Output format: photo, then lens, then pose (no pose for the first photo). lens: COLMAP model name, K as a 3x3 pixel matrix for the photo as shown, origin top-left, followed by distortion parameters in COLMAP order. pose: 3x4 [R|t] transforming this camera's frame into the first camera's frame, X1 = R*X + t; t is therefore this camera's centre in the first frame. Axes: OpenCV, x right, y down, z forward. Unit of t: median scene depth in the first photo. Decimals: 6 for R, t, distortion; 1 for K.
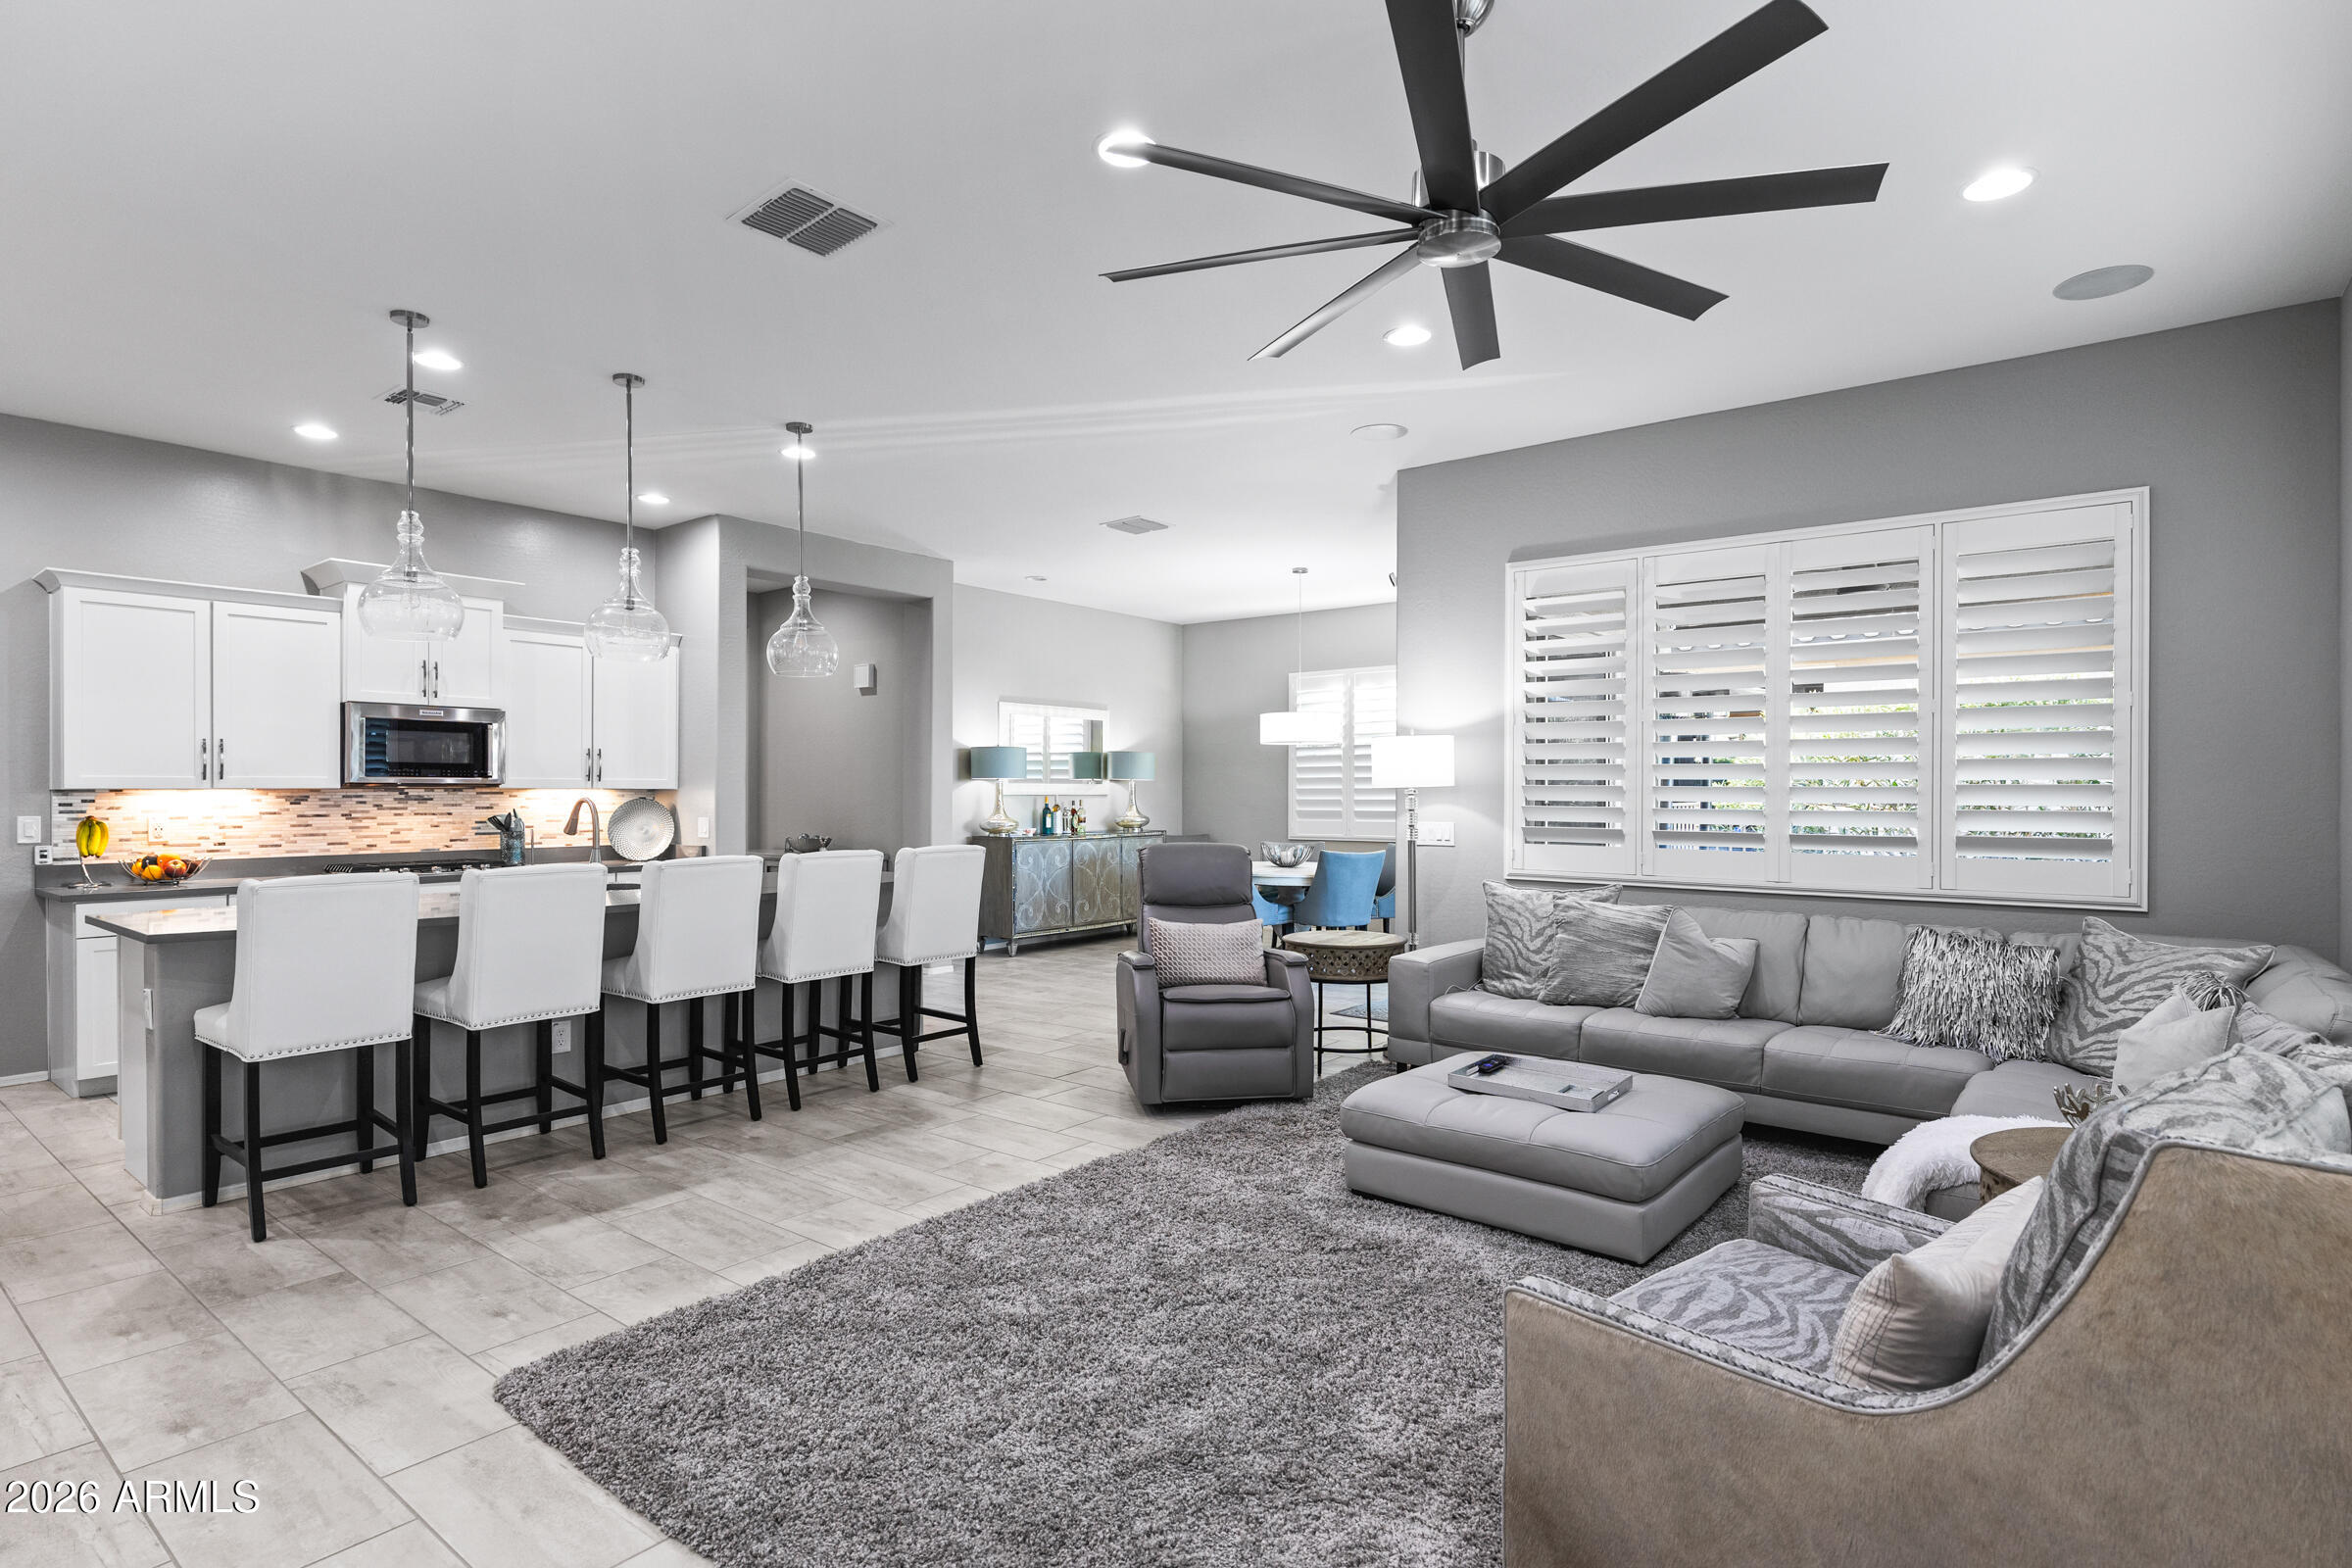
lens RADIAL K [[1212.9, 0, 1178.5], [0, 1212.9, 788.3], [0, 0, 1]] dist [0.001872, -0.000006]
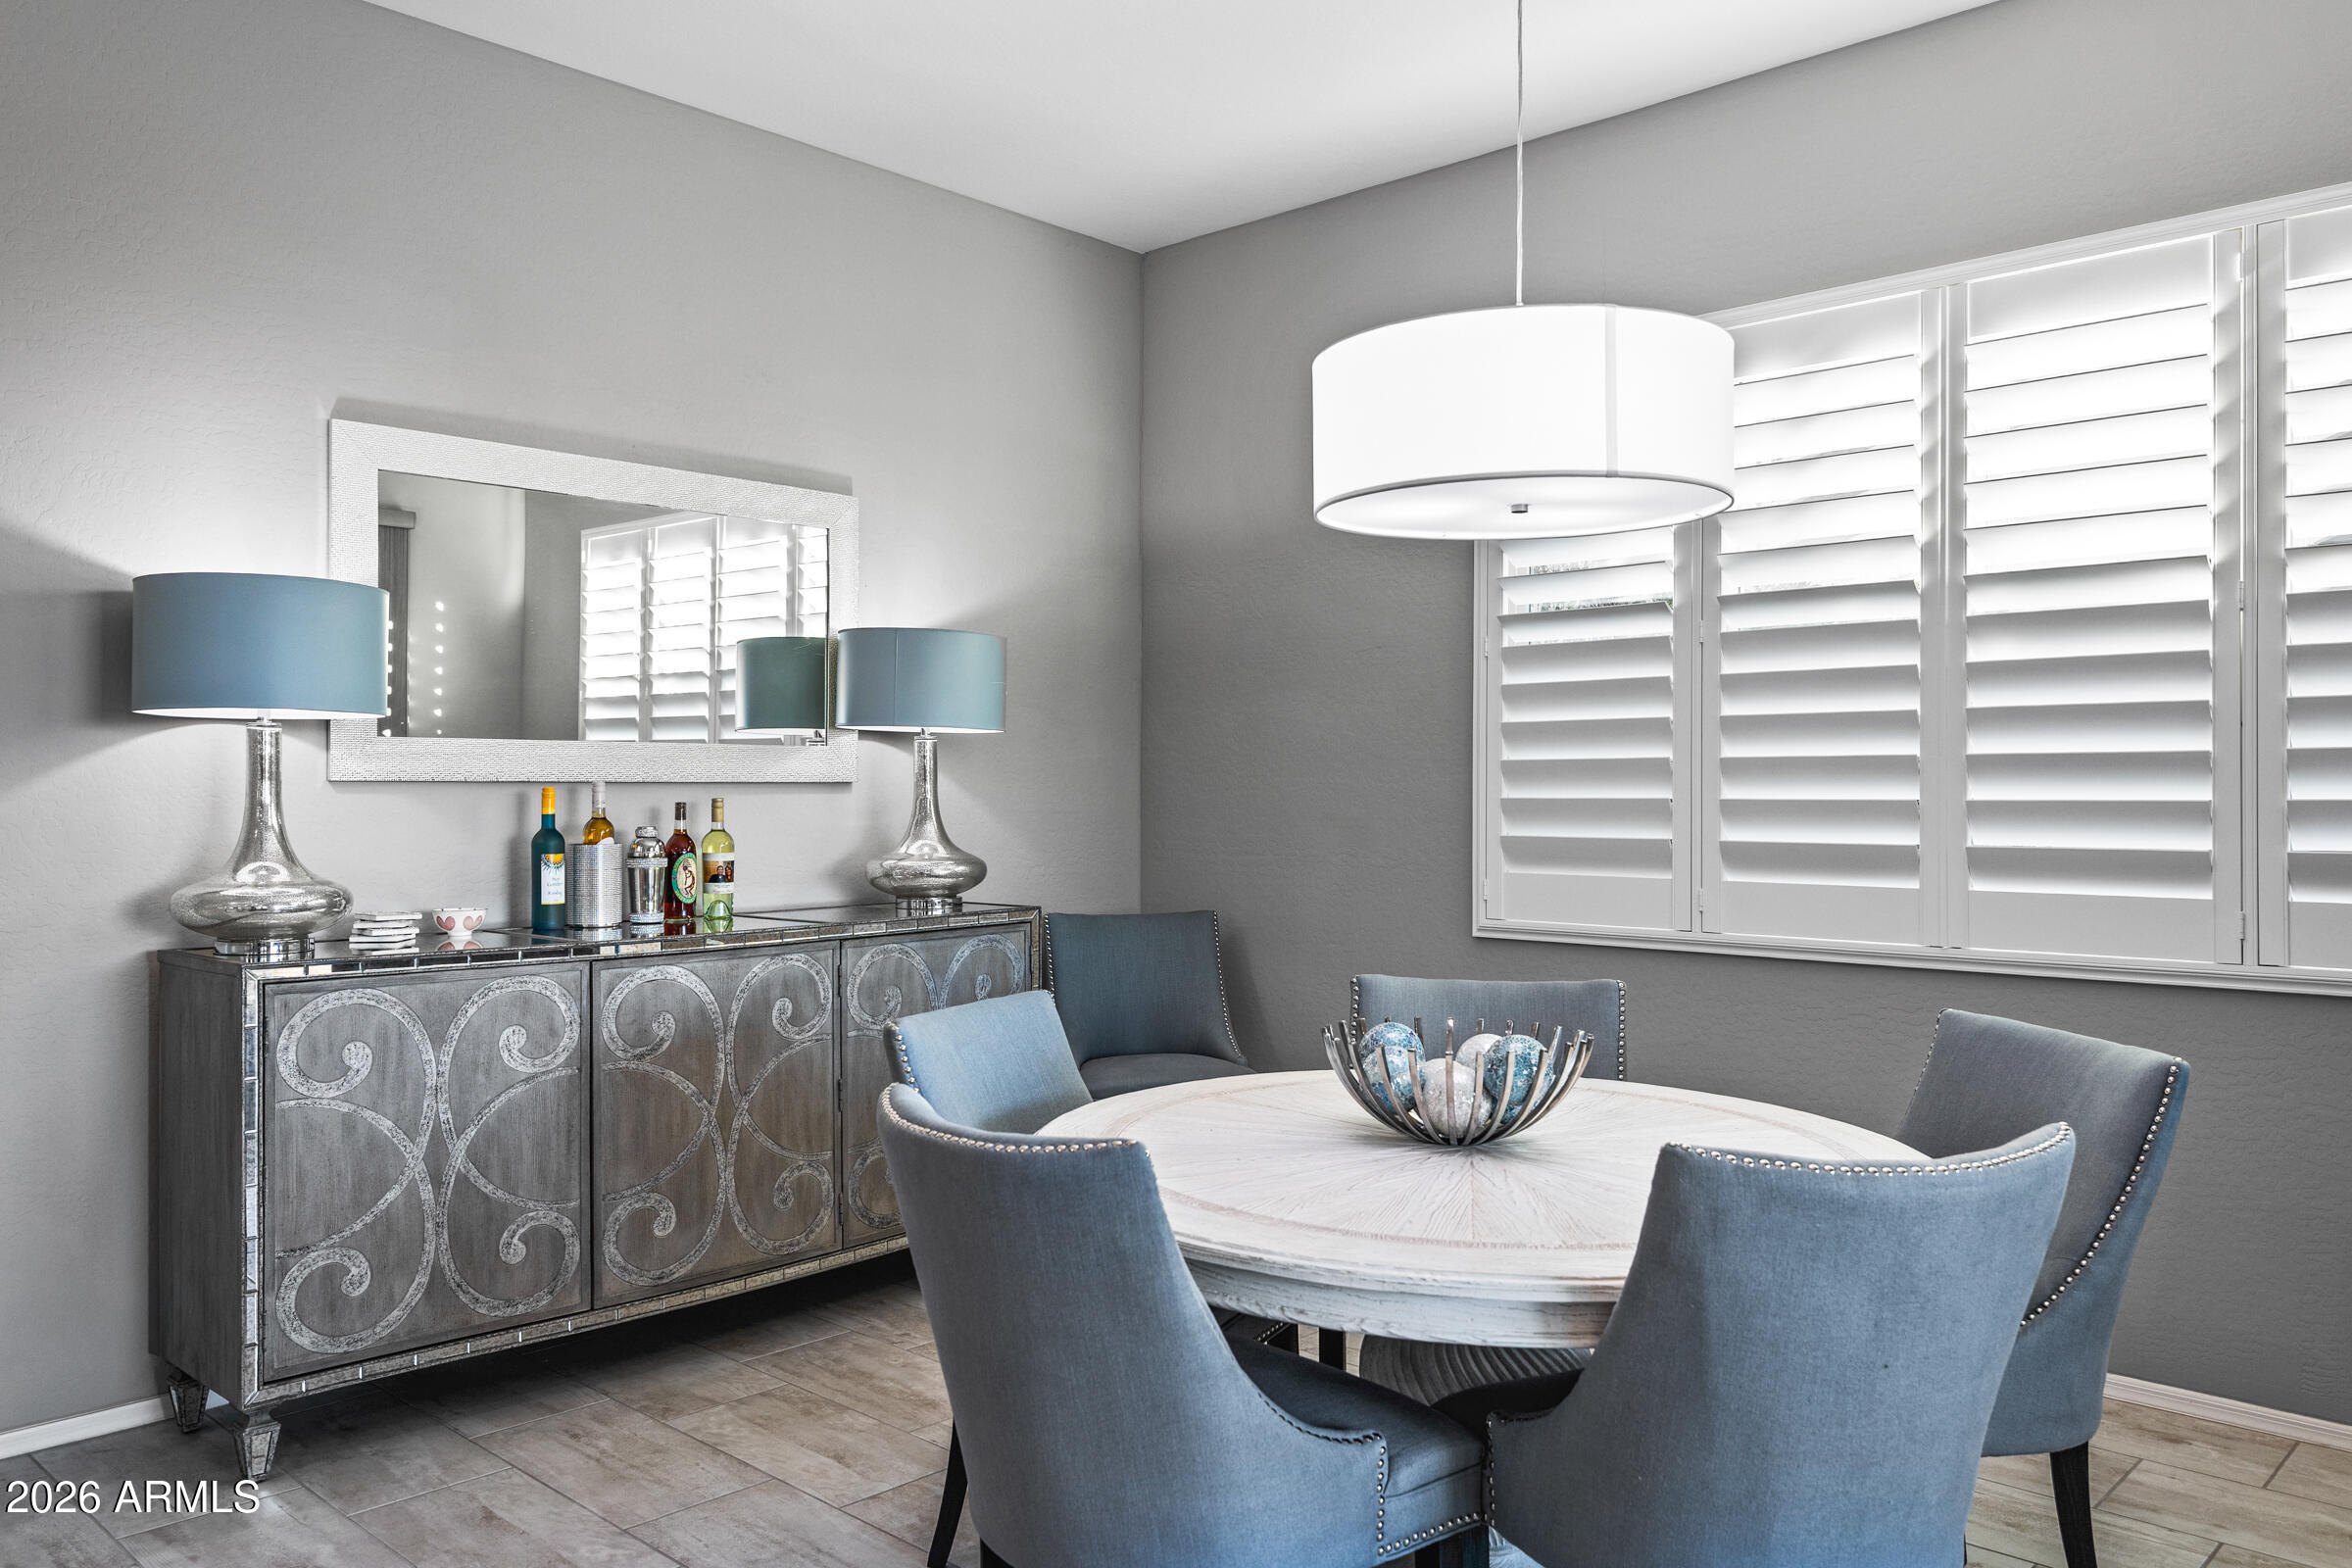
lens RADIAL K [[1747.8, 0, 1171.9], [0, 1747.8, 784.0], [0, 0, 1]] dist [-0.005629, -0.001216]
pose [[0.995951, -0.000022, -0.089898, 0.061340], [0.000257, 0.999997, 0.002600, 0.005040], [0.089898, -0.002612, 0.995948, 0.630188]]
